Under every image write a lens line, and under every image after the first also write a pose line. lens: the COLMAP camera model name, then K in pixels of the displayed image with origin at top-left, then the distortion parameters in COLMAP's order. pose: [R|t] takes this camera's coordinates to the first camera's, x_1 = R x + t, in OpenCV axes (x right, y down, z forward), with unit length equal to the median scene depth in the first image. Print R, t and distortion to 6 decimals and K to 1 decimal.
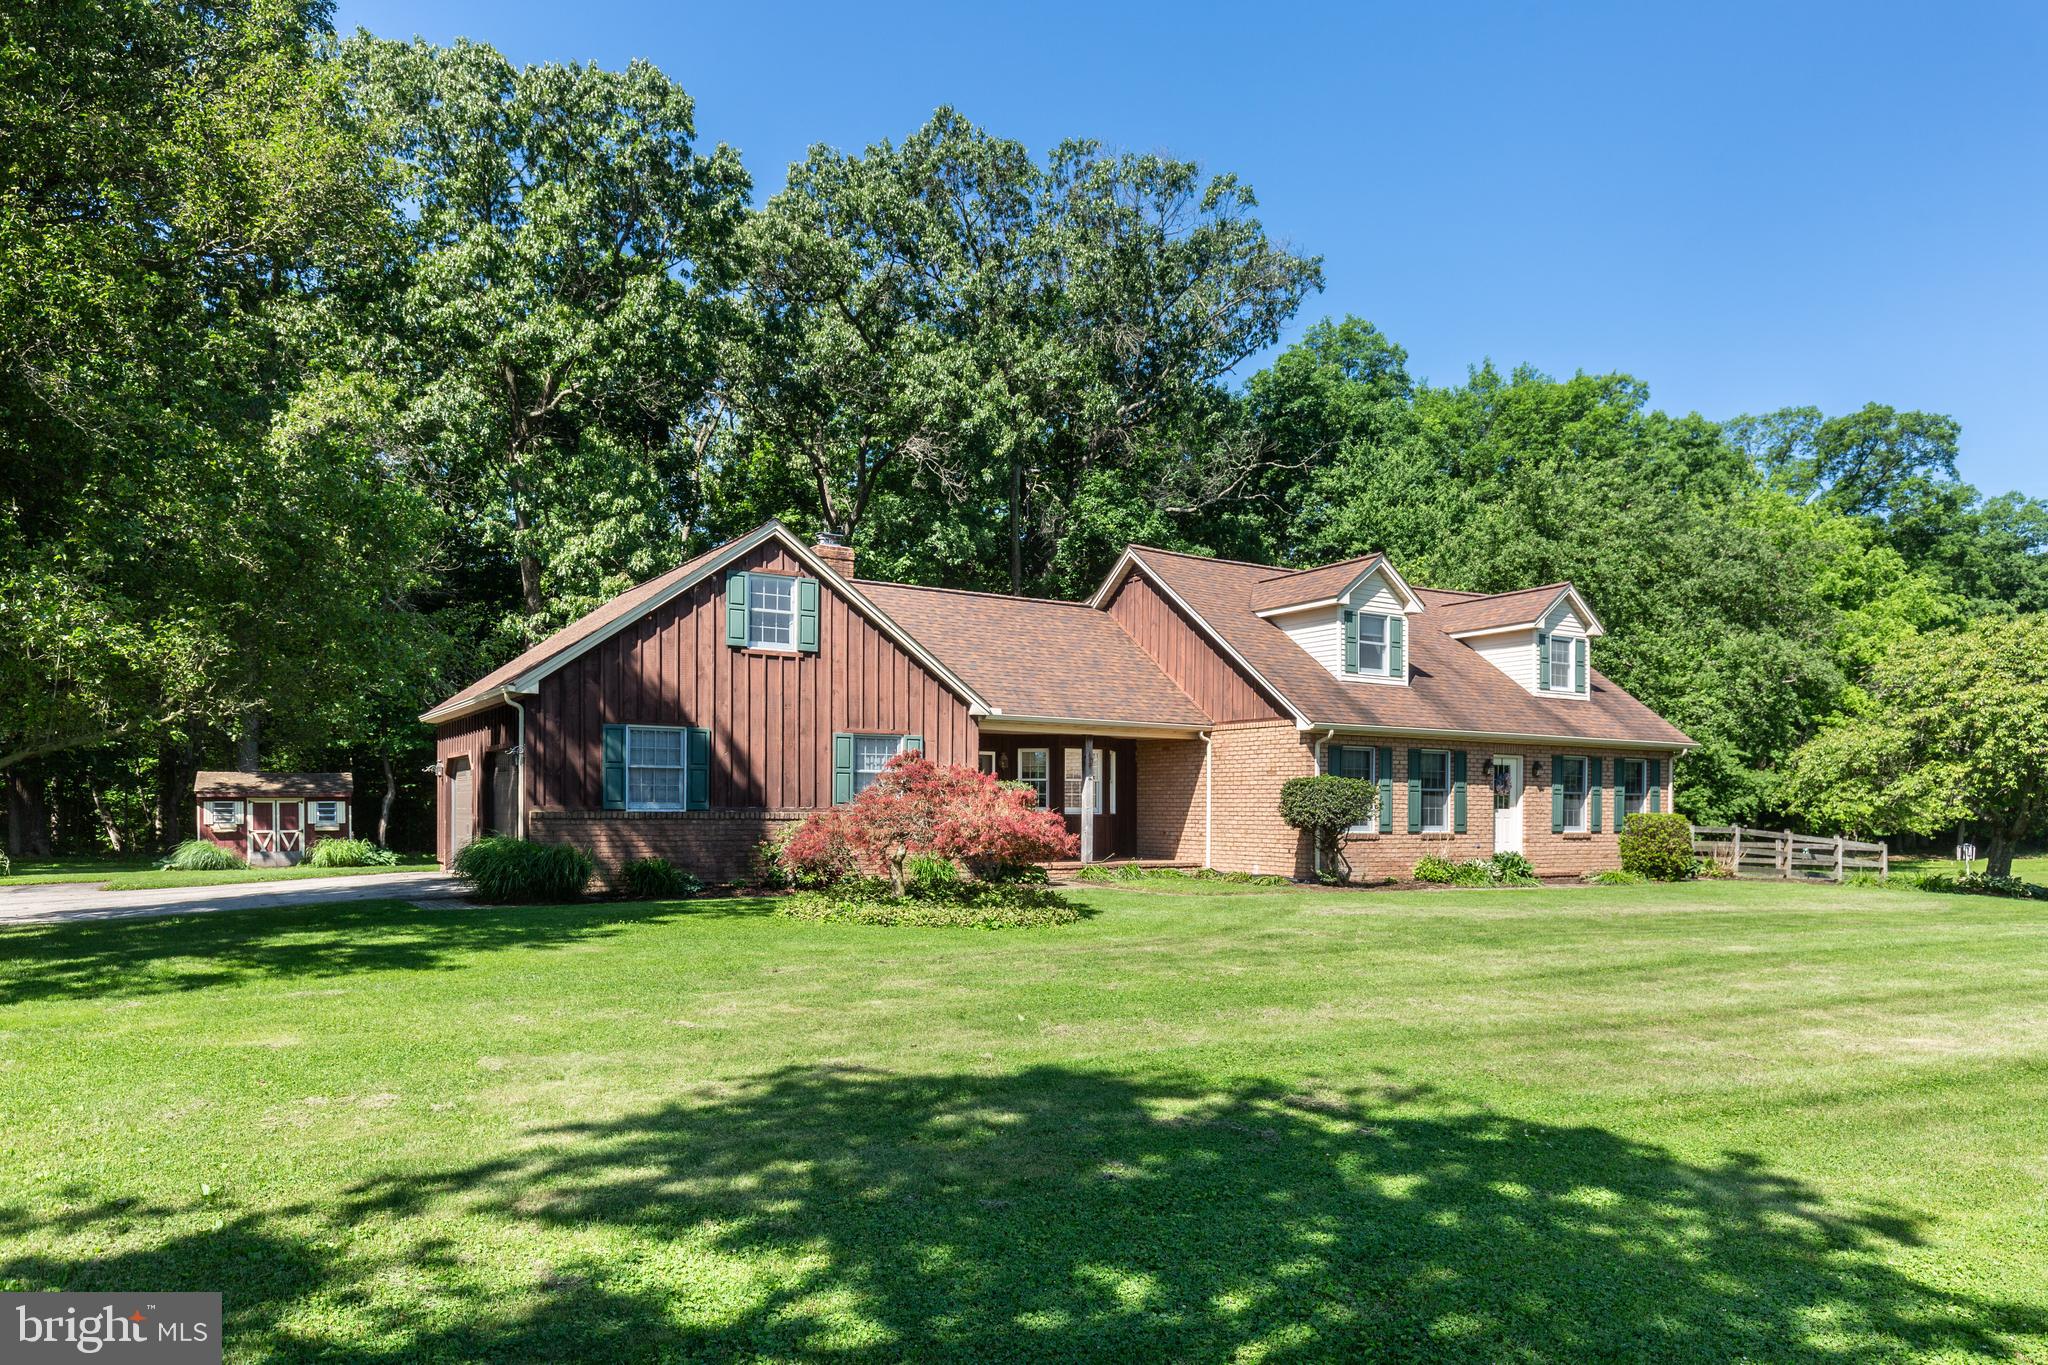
lens RADIAL K [[1460.2, 0, 1020.9], [0, 1460.2, 805.8], [0, 0, 1]] dist [-0.036018, 0.000061]
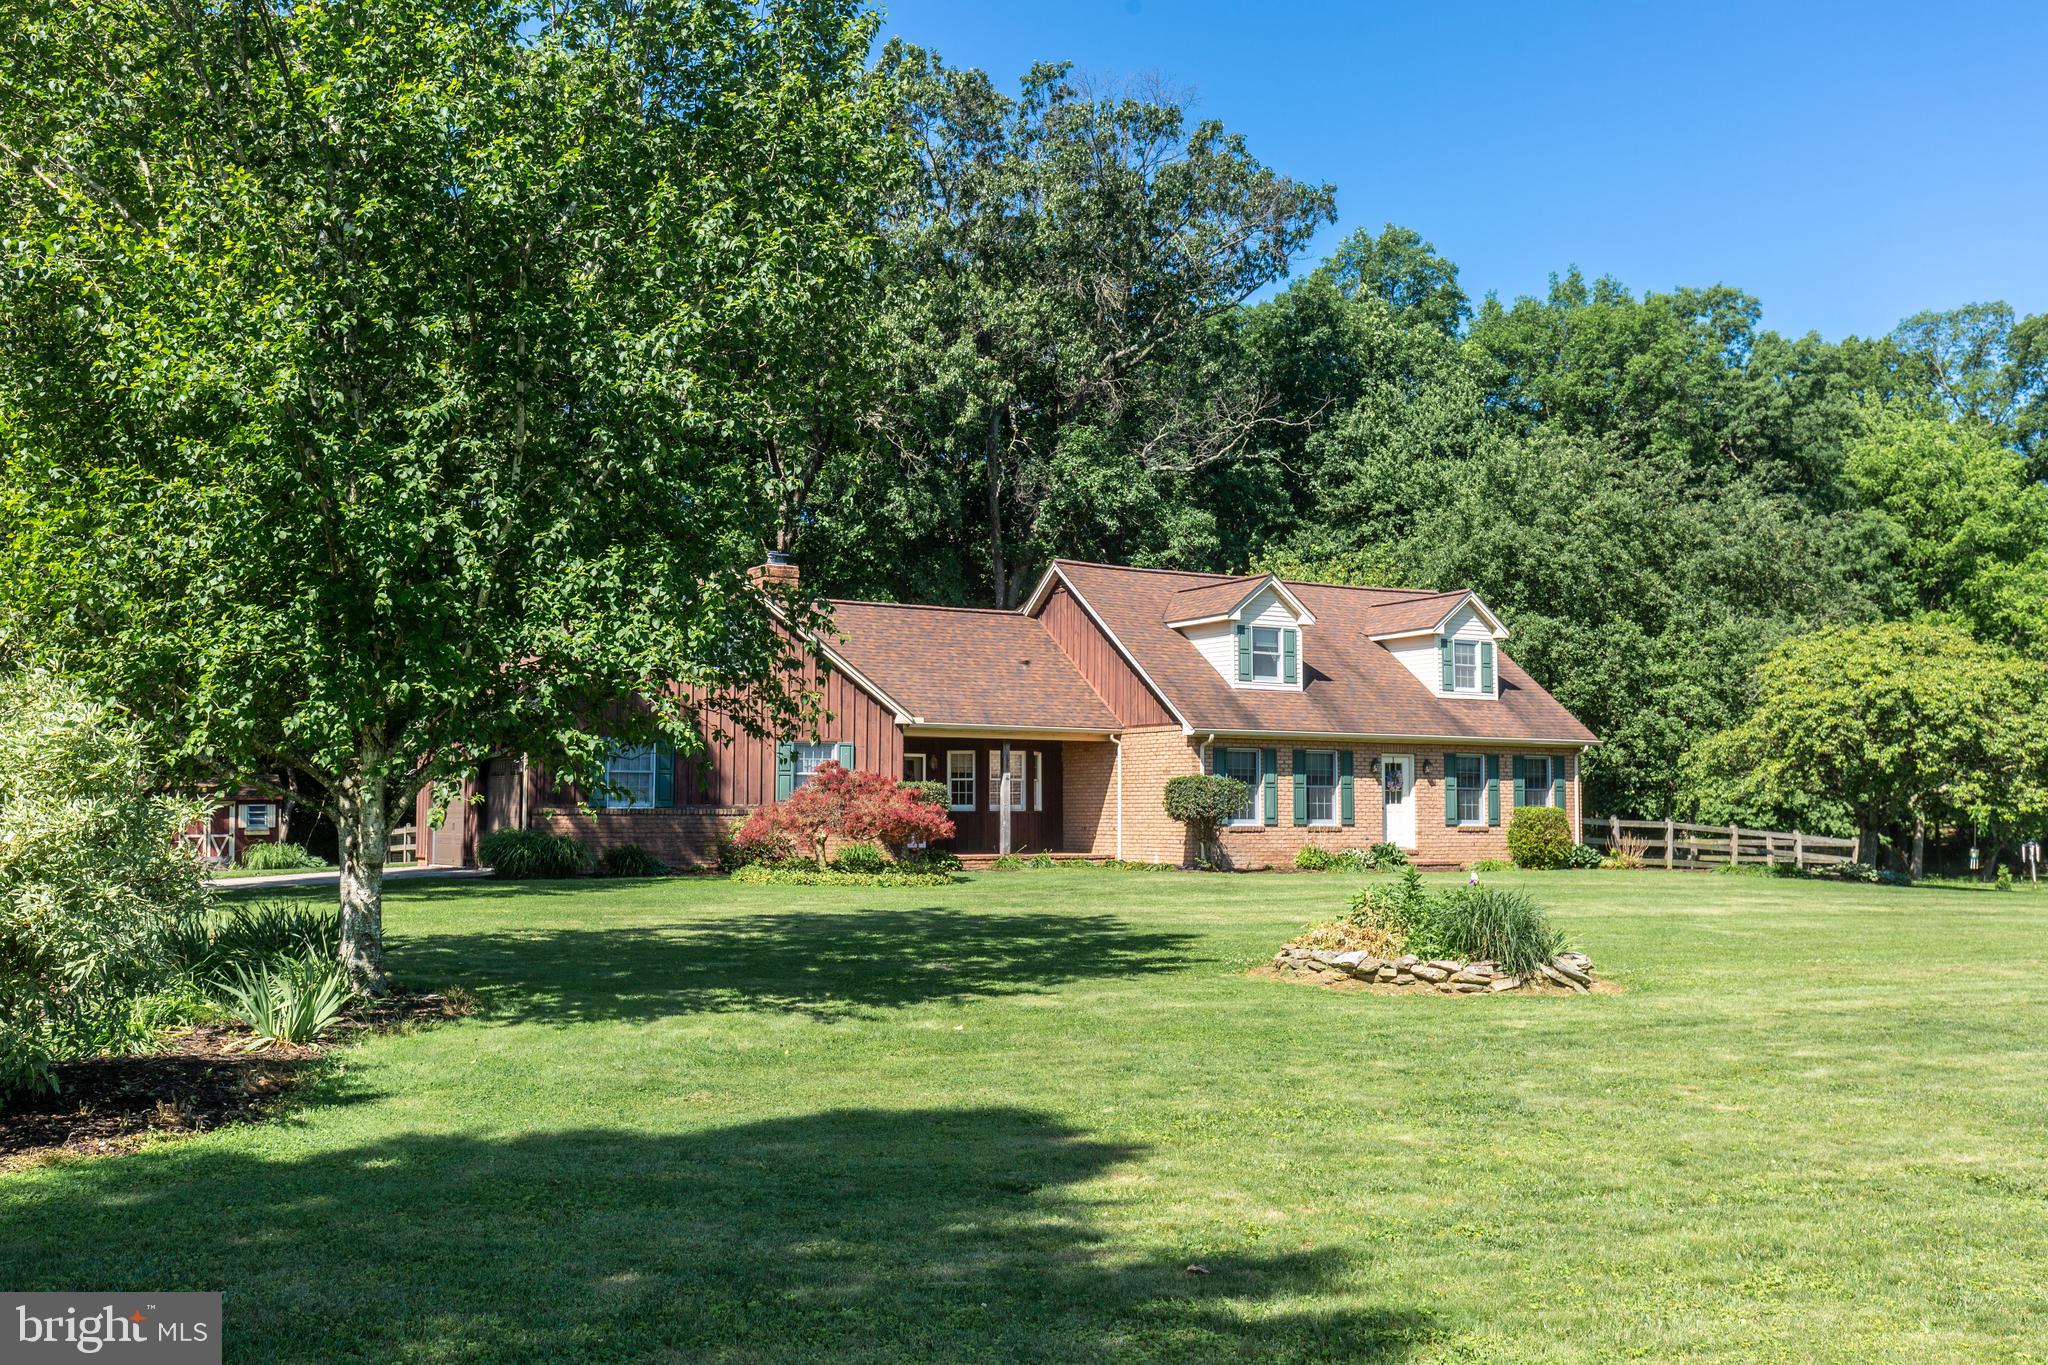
lens RADIAL K [[2158.1, 0, 1024.0], [0, 2158.1, 682.5], [0, 0, 1]] dist [0.018753, 0.008990]
pose [[0.999764, -0.006853, -0.020619, 0.089524], [0.005609, 0.998195, -0.059796, 0.006704], [0.020991, 0.059666, 0.997998, -0.613544]]
